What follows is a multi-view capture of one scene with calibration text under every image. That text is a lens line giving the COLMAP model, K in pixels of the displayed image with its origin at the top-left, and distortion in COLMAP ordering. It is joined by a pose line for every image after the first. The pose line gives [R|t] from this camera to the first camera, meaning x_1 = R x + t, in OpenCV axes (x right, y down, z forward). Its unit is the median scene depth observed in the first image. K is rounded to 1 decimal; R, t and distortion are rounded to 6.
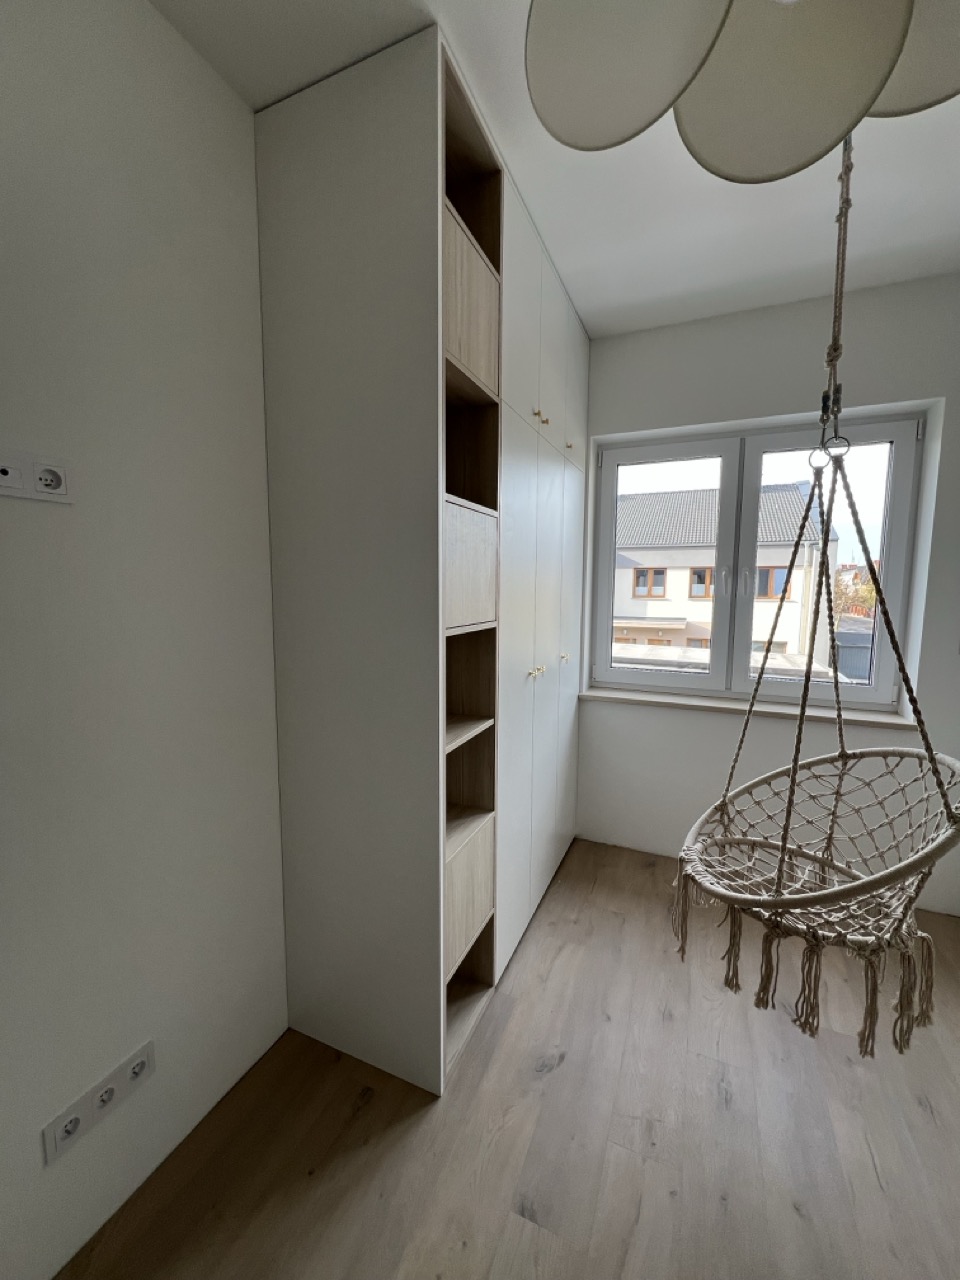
lens RADIAL K [[511.7, 0, 475.9], [0, 511.7, 641.1], [0, 0, 1]] dist [0.000163, -0.000084]
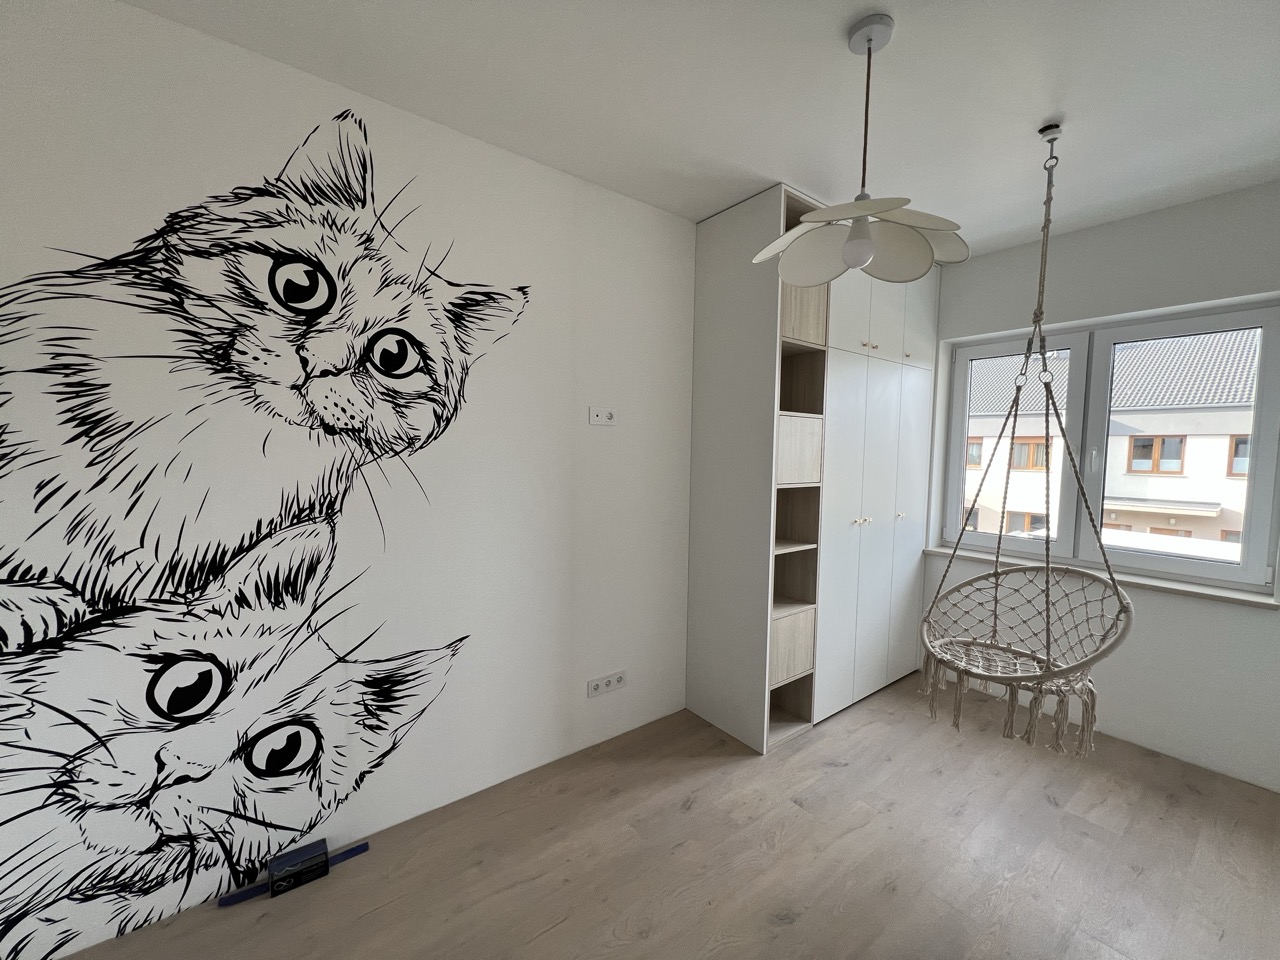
lens RADIAL K [[511.7, 0, 642.7], [0, 511.7, 482.8], [0, 0, 1]] dist [0.000163, -0.000084]
pose [[0.879569, 0.040356, -0.474057, 0.273129], [-0.063276, 0.997467, -0.032488, 0.042745], [0.471546, 0.058572, 0.879894, -0.589863]]
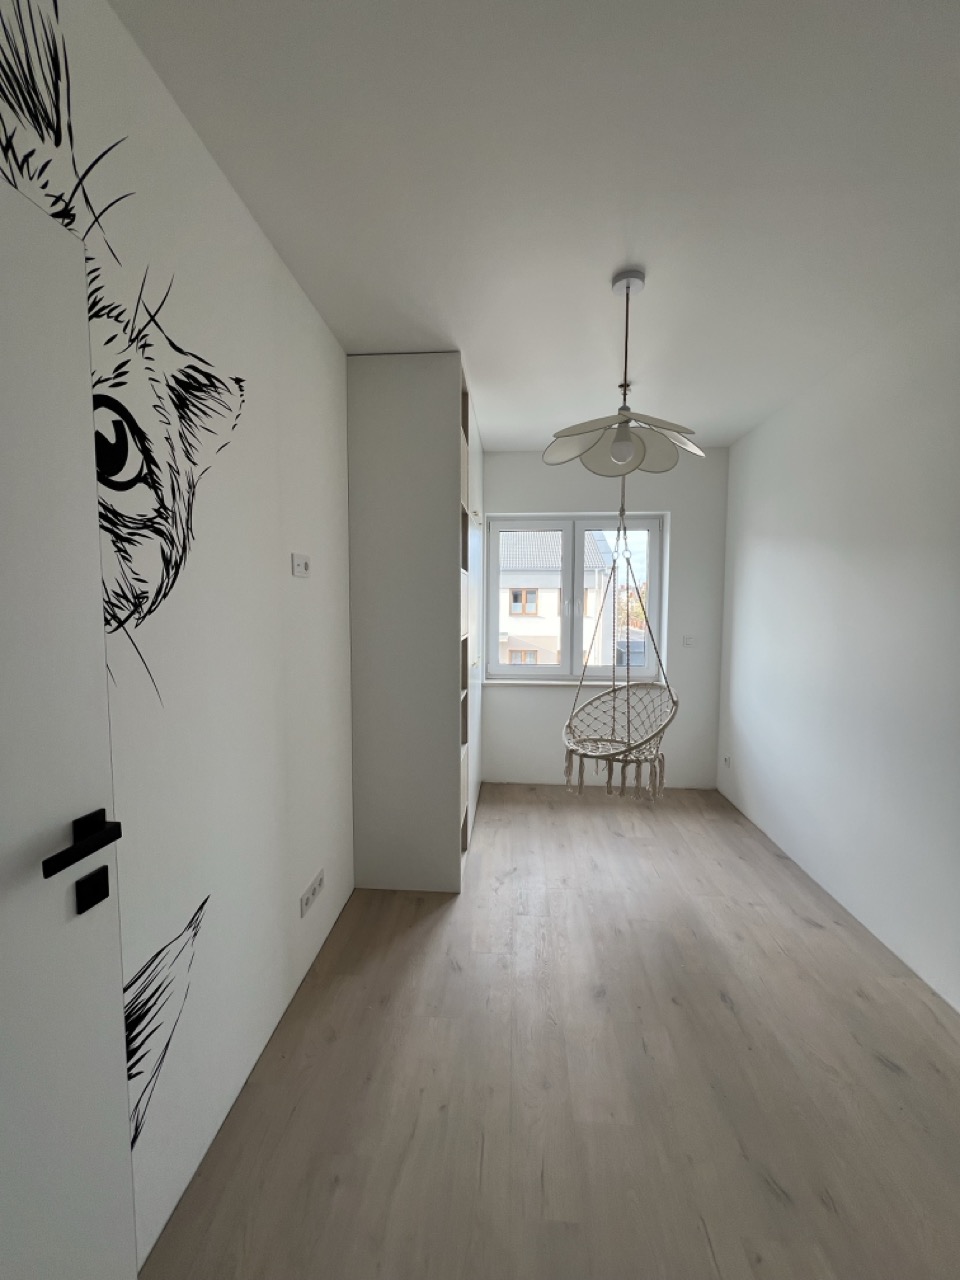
lens RADIAL K [[511.7, 0, 477.1], [0, 511.7, 640.5], [0, 0, 1]] dist [0.000163, -0.000084]
pose [[0.940918, -0.025489, 0.337673, -0.467640], [0.037153, 0.998914, -0.028123, 0.032101], [-0.336590, 0.039007, 0.940843, -0.599881]]
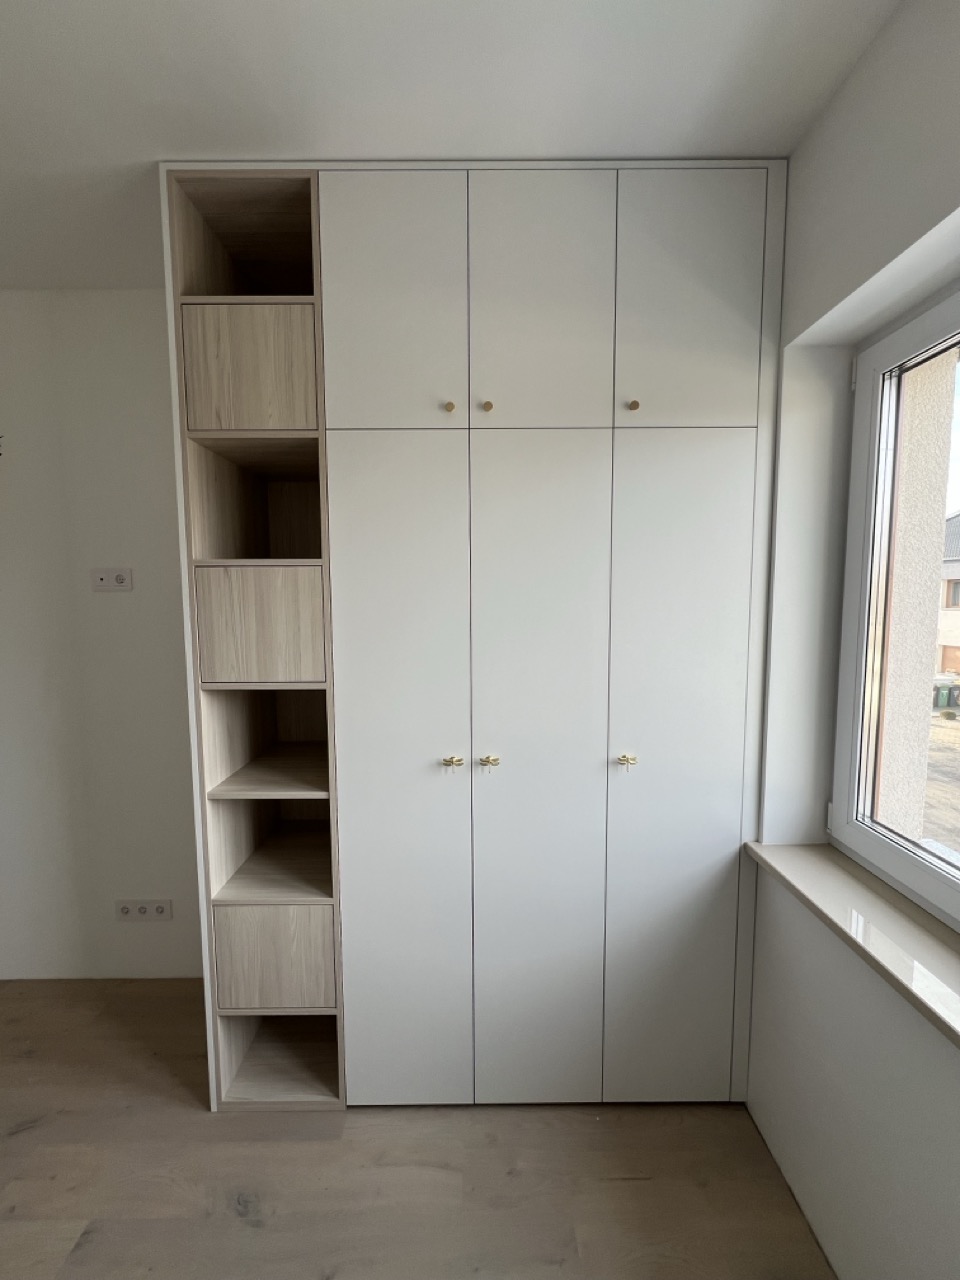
lens RADIAL K [[511.7, 0, 478.1], [0, 511.7, 640.7], [0, 0, 1]] dist [0.000163, -0.000084]
pose [[0.412135, 0.070573, -0.908386, 0.827152], [-0.091847, 0.995135, 0.035641, -0.145962], [0.906482, 0.068743, 0.416612, 0.763772]]
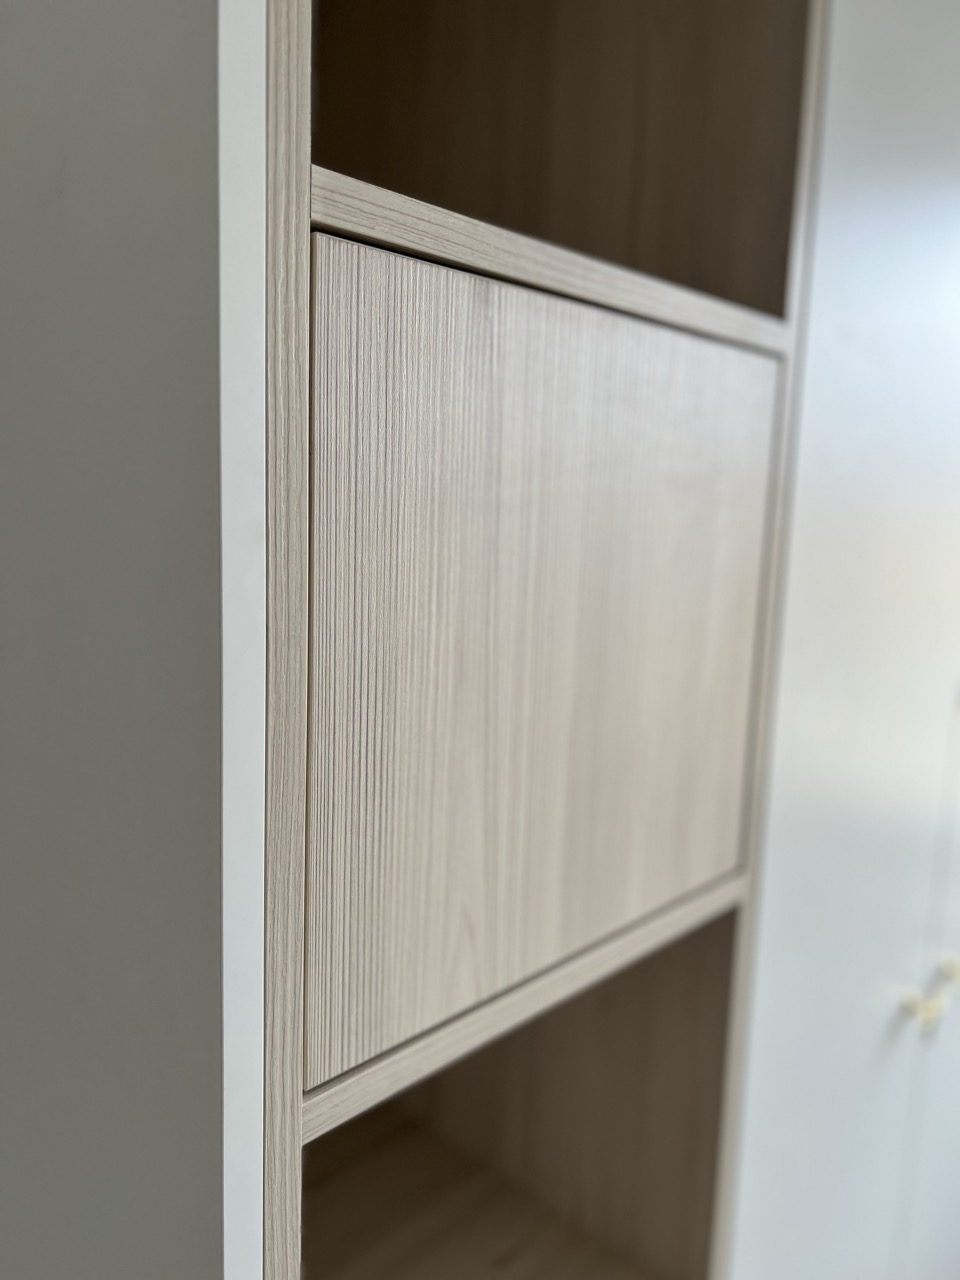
lens RADIAL K [[963.6, 0, 470.7], [0, 963.6, 638.7], [0, 0, 1]] dist [0.042355, -0.035787]
pose [[0.943276, 0.074971, -0.323434, 0.049811], [-0.064983, 0.997019, 0.041586, -0.123985], [0.325588, -0.018209, 0.945336, 0.534057]]
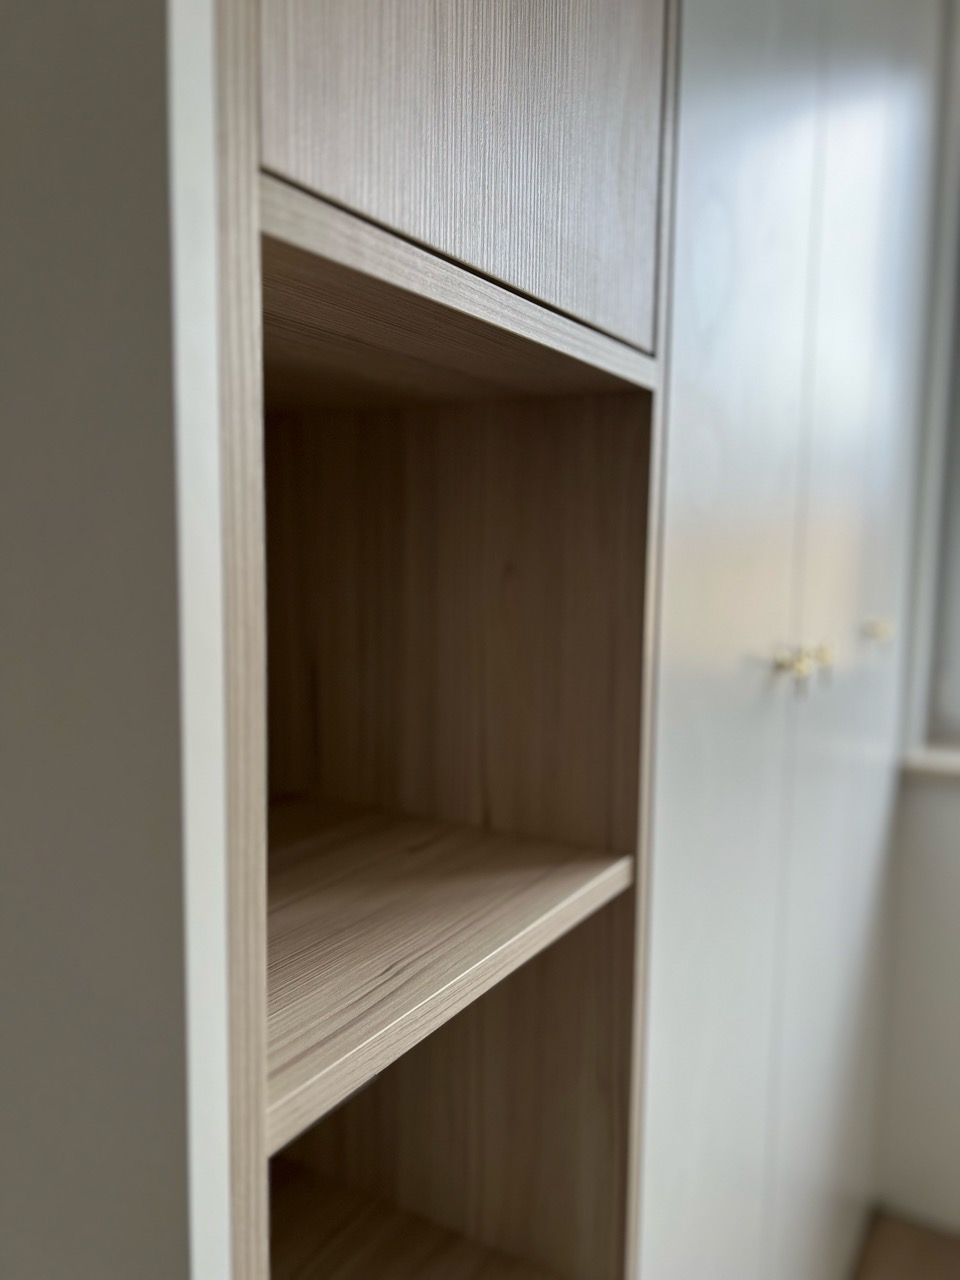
lens RADIAL K [[963.6, 0, 468.0], [0, 963.6, 639.1], [0, 0, 1]] dist [0.042355, -0.035787]
pose [[0.991593, 0.016465, -0.128347, 0.017803], [-0.018588, 0.999709, -0.015366, 0.064374], [0.128057, 0.017622, 0.991610, 0.550073]]
